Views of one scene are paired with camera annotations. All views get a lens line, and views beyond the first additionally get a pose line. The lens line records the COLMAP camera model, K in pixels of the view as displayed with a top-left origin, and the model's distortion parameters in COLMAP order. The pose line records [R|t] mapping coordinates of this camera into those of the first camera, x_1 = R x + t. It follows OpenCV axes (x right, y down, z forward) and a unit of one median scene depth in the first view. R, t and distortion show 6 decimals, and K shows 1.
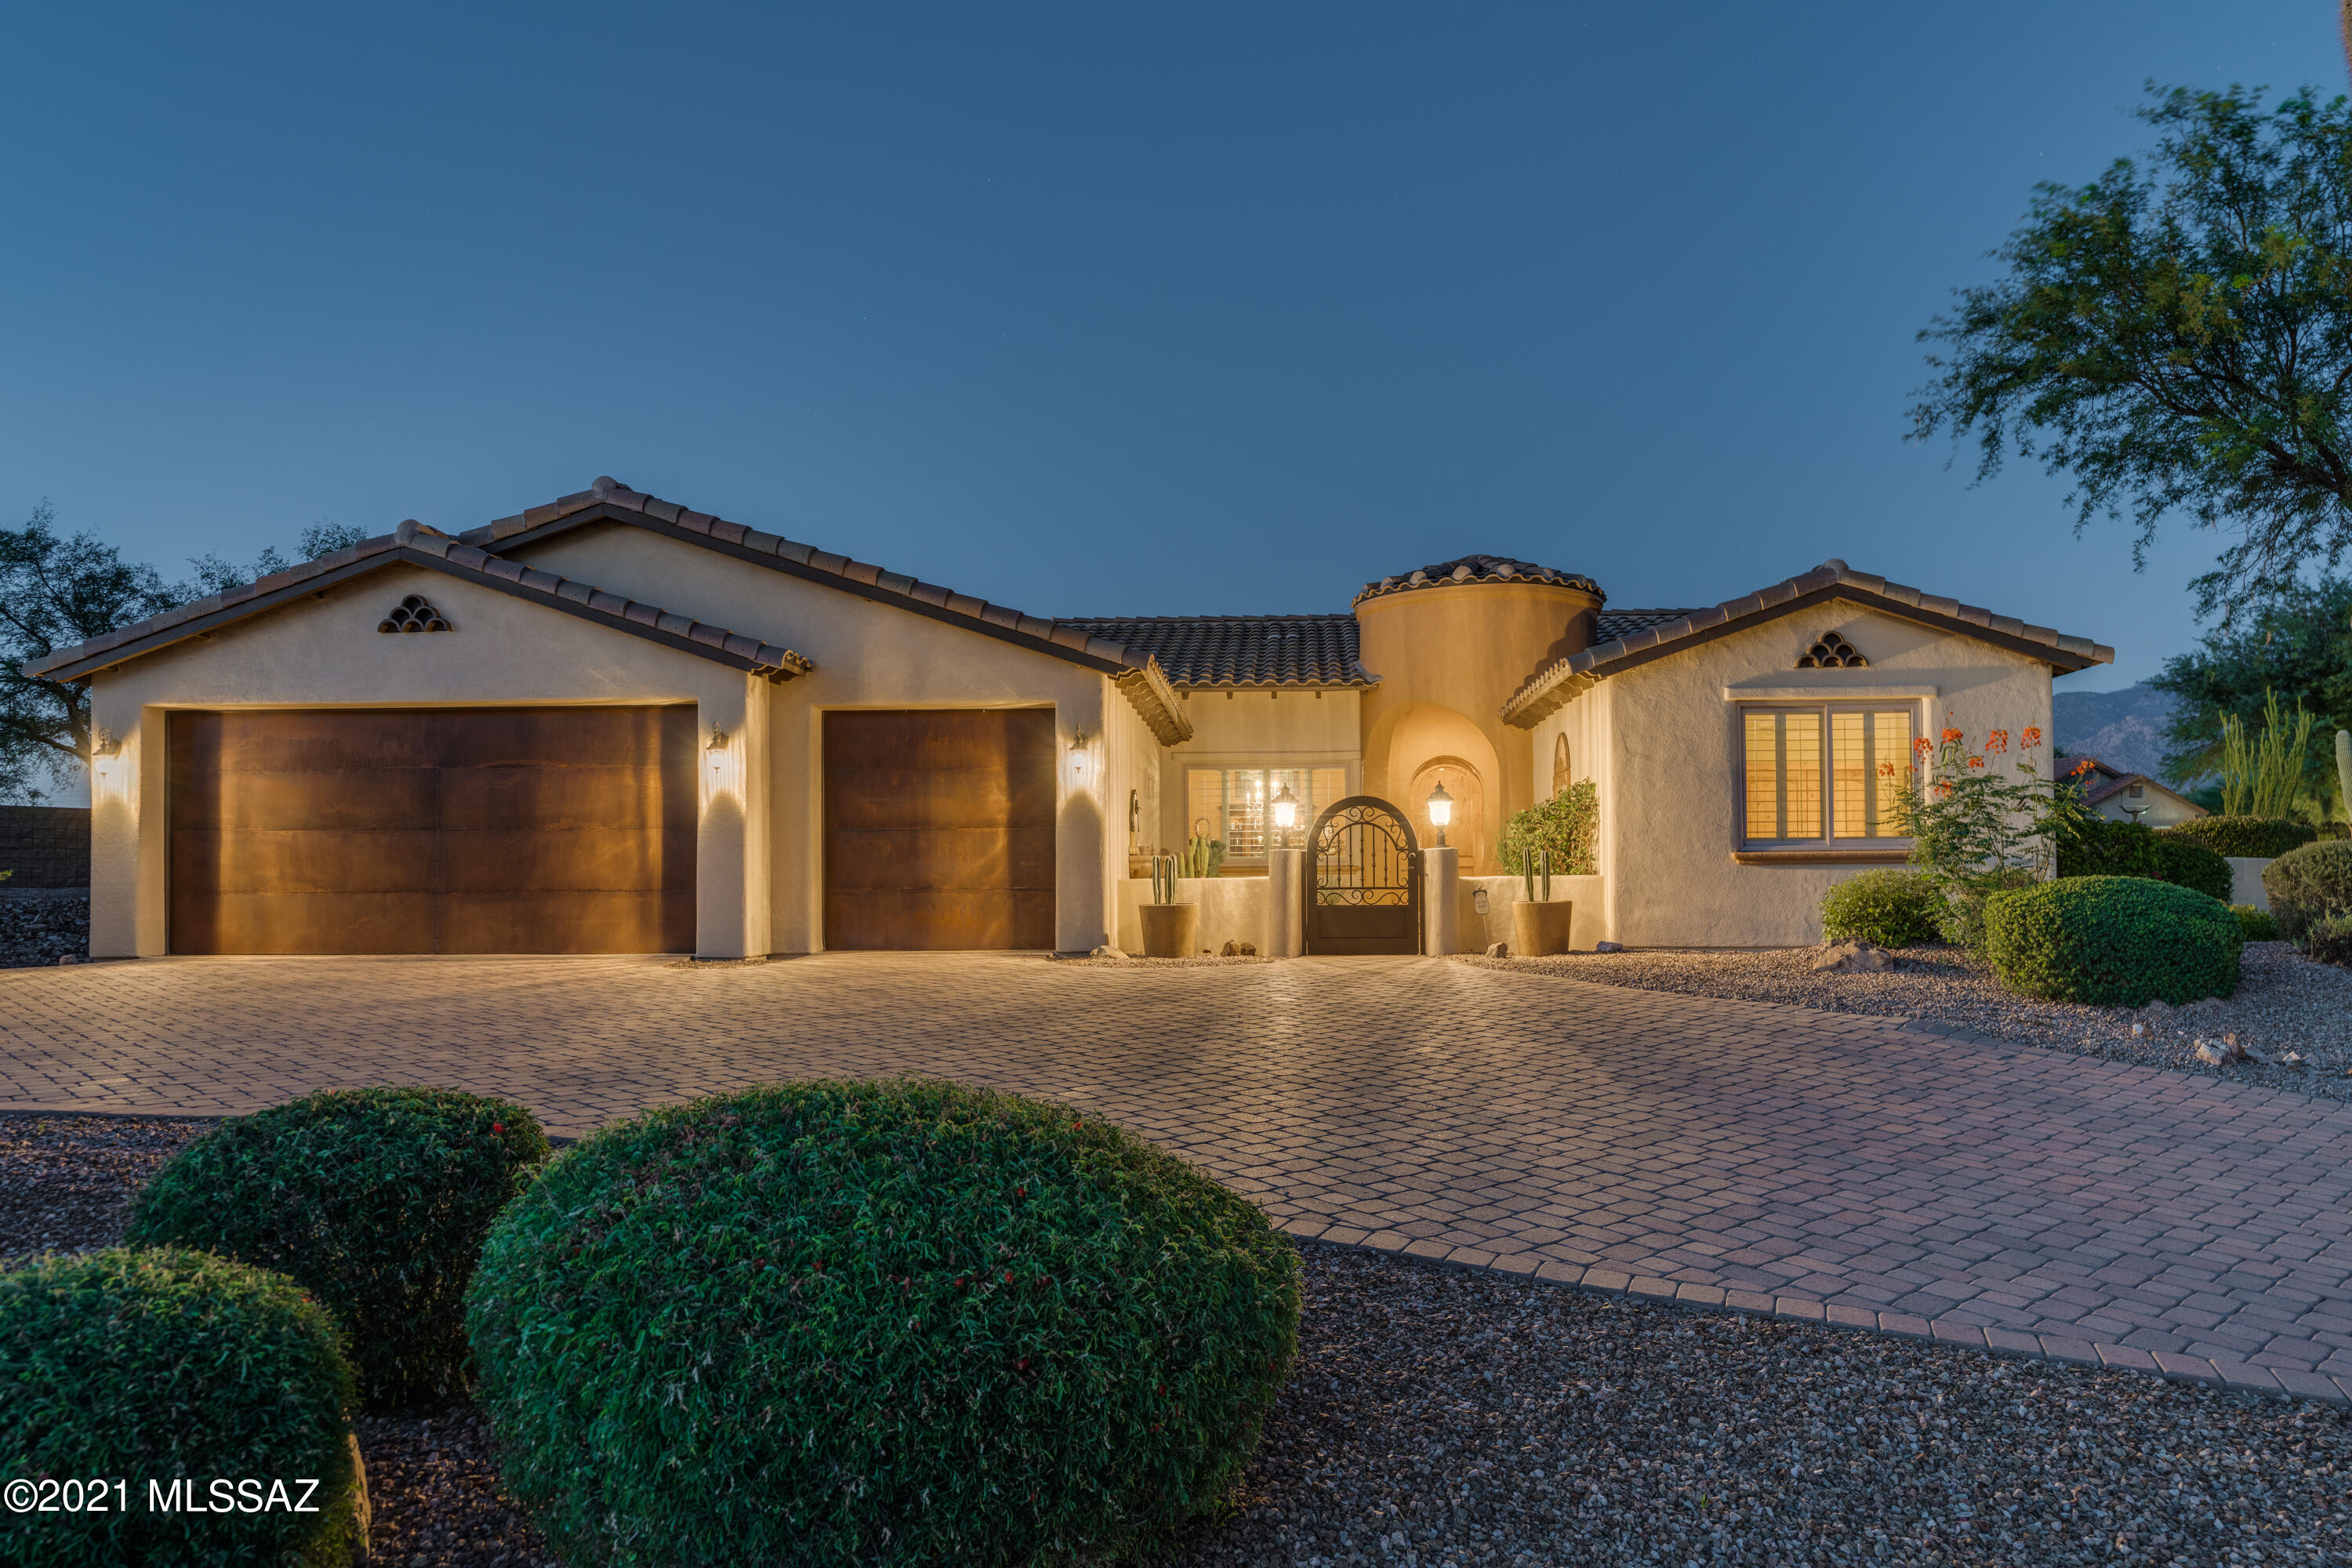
lens RADIAL K [[1781.4, 0, 1255.5], [0, 1781.4, 805.5], [0, 0, 1]] dist [0.001422, 0.000883]
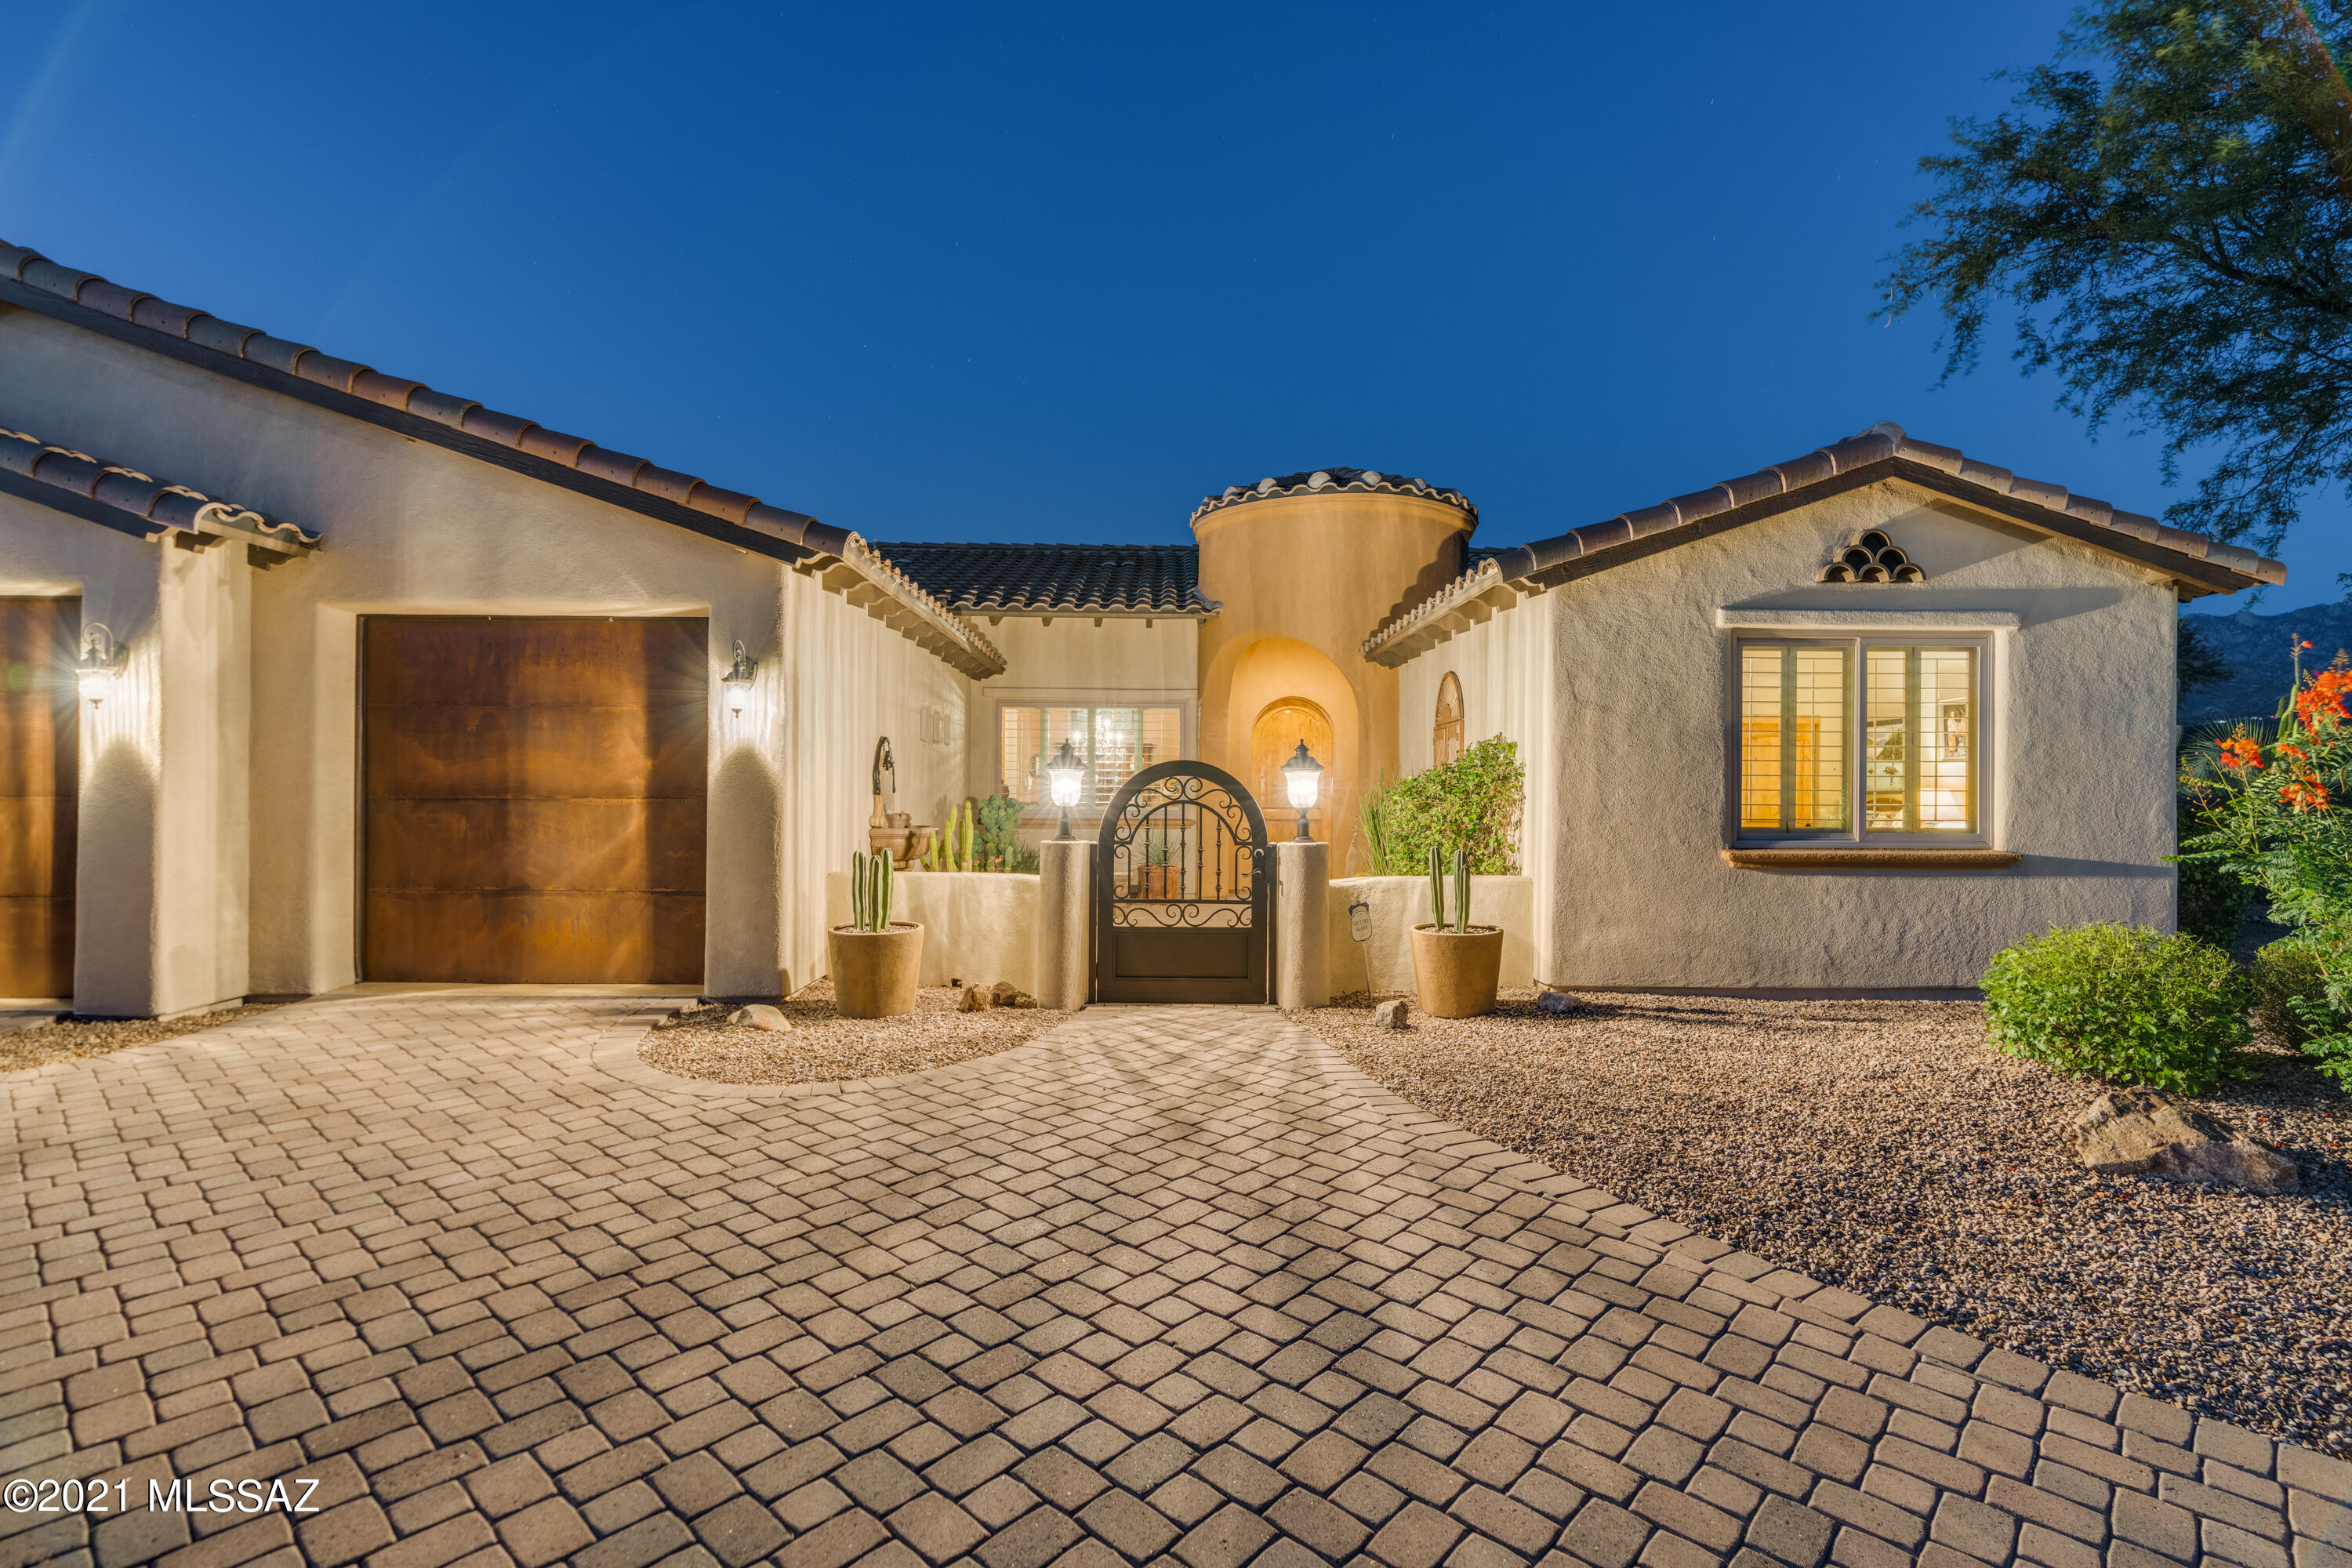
lens RADIAL K [[1545.2, 0, 1176.0], [0, 1545.2, 784.0], [0, 0, 1]] dist [0.000963, -0.000802]
pose [[0.999069, 0.016418, 0.039906, 0.033488], [-0.017703, 0.999329, 0.032078, -0.014678], [-0.039352, -0.032754, 0.998688, 0.422883]]
